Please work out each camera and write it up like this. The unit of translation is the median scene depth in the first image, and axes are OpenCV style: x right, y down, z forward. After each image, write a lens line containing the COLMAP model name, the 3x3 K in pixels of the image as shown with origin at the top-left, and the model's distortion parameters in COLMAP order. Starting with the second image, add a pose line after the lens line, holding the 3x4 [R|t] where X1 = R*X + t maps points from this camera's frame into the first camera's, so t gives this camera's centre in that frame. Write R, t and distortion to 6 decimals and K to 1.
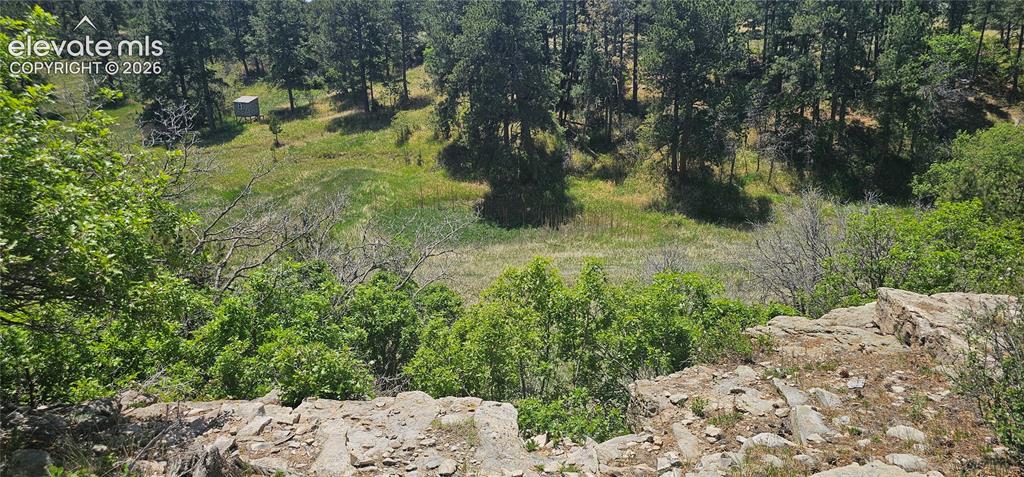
lens RADIAL K [[686.4, 0, 514.7], [0, 686.4, 236.3], [0, 0, 1]] dist [0.059591, -0.051726]
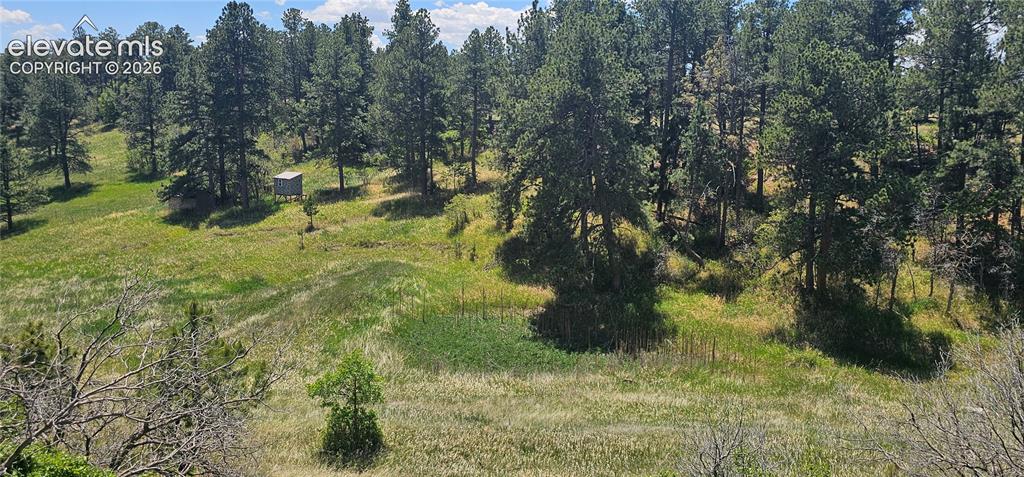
lens RADIAL K [[812.1, 0, 515.7], [0, 812.1, 223.0], [0, 0, 1]] dist [0.059790, -0.041391]
pose [[0.989183, 0.048443, -0.138455, 0.040762], [-0.070027, 0.985343, -0.155546, -0.006277], [0.128891, 0.163559, 0.978077, 0.100391]]
